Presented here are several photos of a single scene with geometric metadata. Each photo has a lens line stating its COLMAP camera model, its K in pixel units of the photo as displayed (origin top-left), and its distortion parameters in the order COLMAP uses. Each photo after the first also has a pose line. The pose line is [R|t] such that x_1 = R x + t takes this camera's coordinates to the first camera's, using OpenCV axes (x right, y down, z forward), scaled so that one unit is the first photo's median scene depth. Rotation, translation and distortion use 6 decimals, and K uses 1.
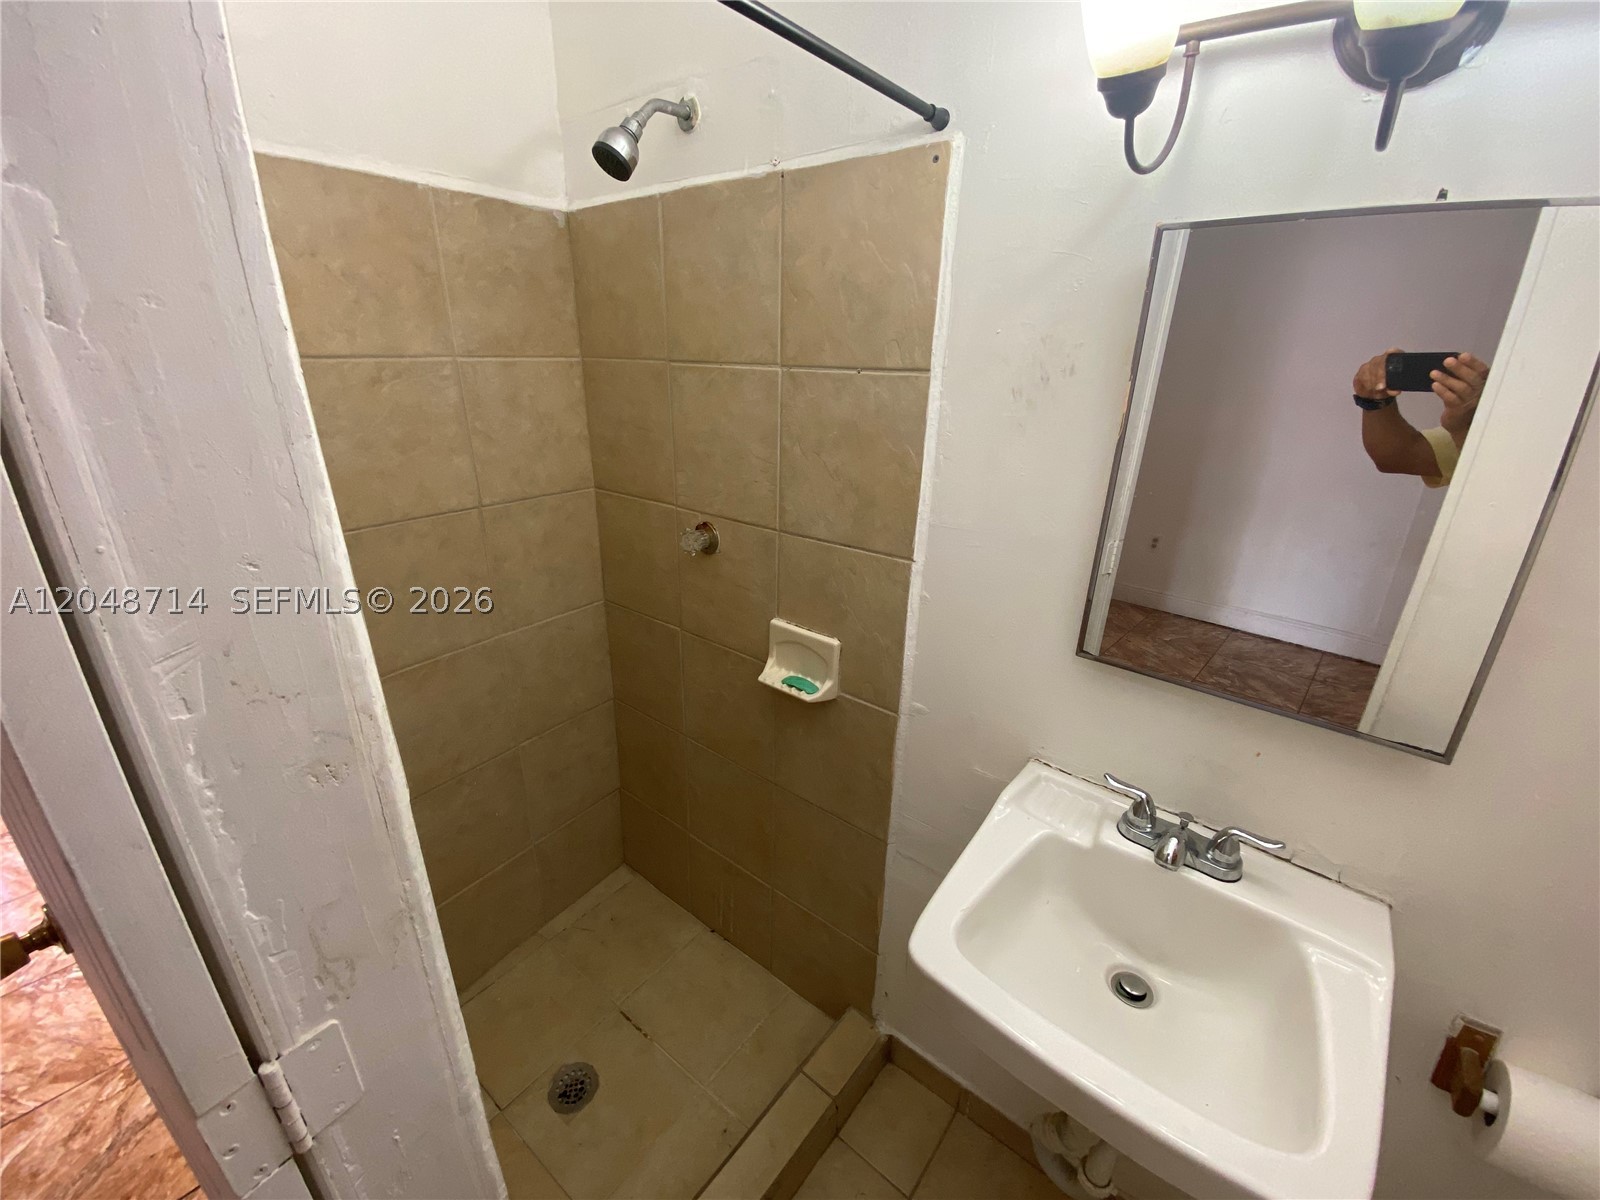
lens RADIAL K [[654.3, 0, 789.9], [0, 654.3, 601.3], [0, 0, 1]] dist [0.024468, -0.021527]
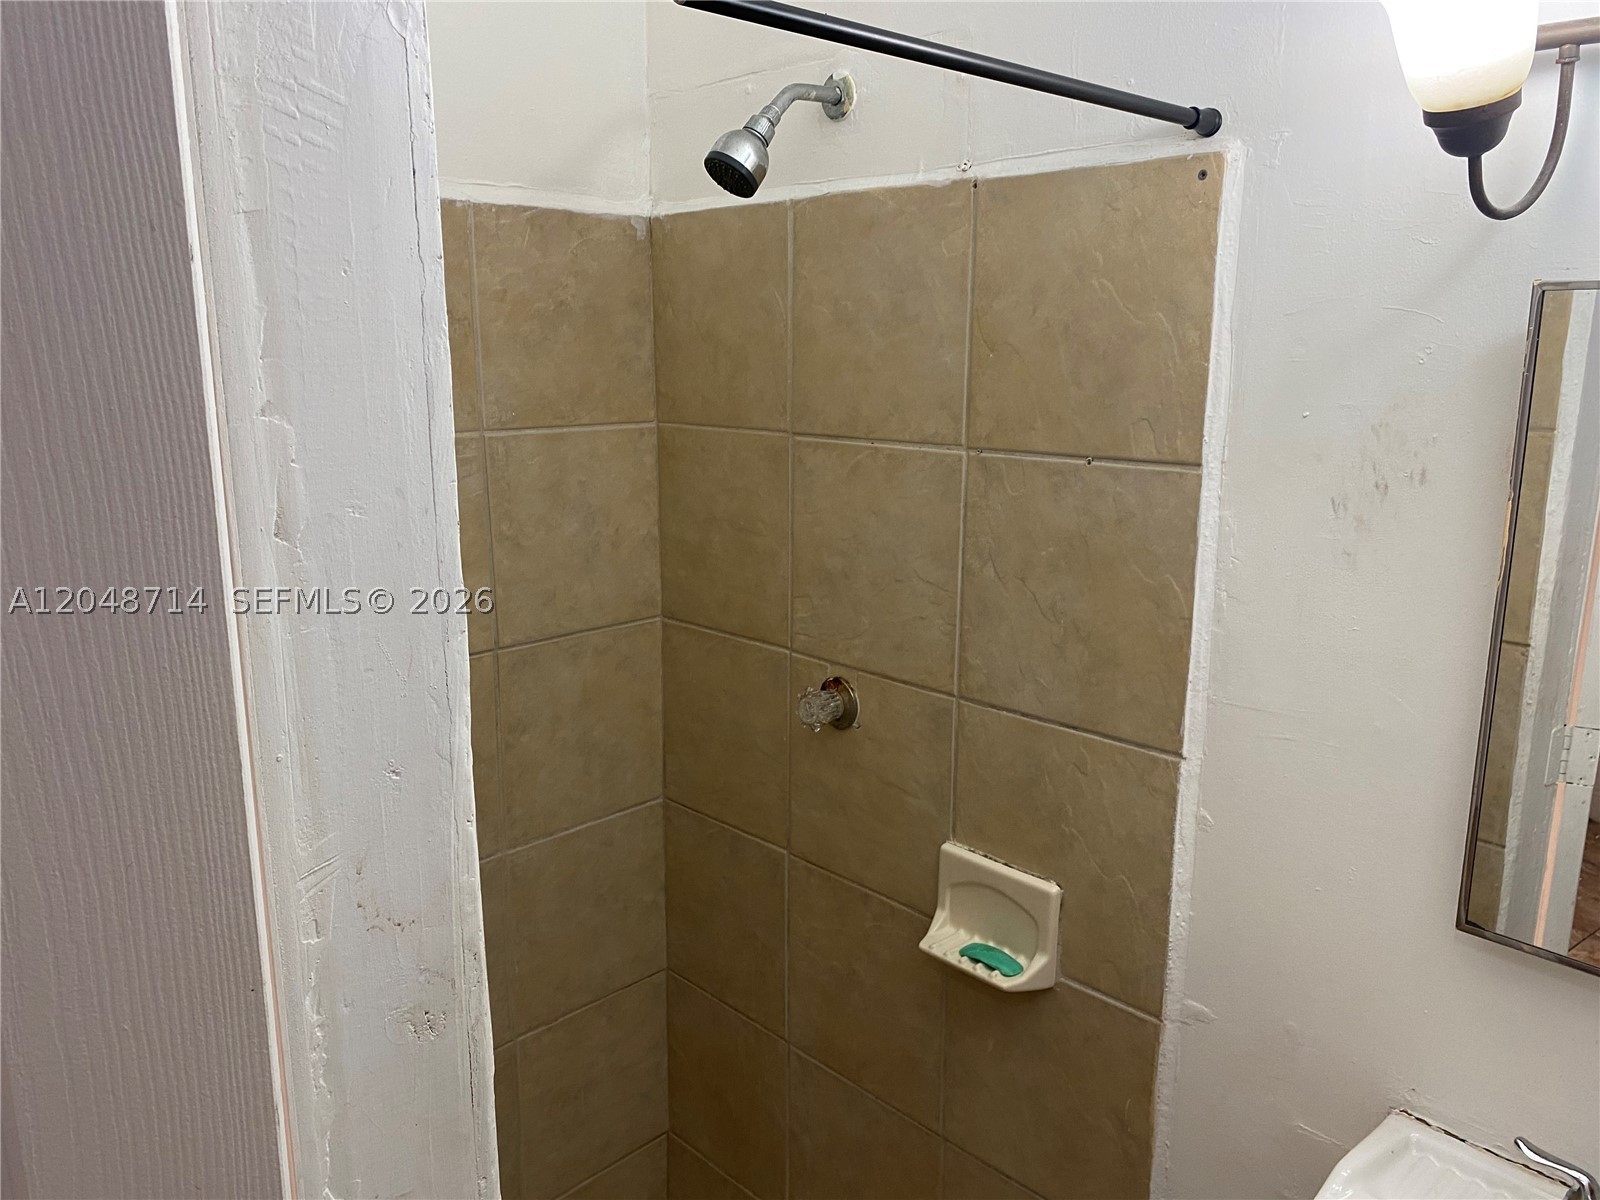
lens RADIAL K [[1215.7, 0, 800.0], [0, 1215.7, 600.0], [0, 0, 1]] dist [0.075382, -0.110563]
pose [[0.990366, 0.014257, -0.137740, -0.008760], [-0.036313, 0.986615, -0.158972, -0.011756], [0.133629, 0.162442, 0.977628, -0.177207]]
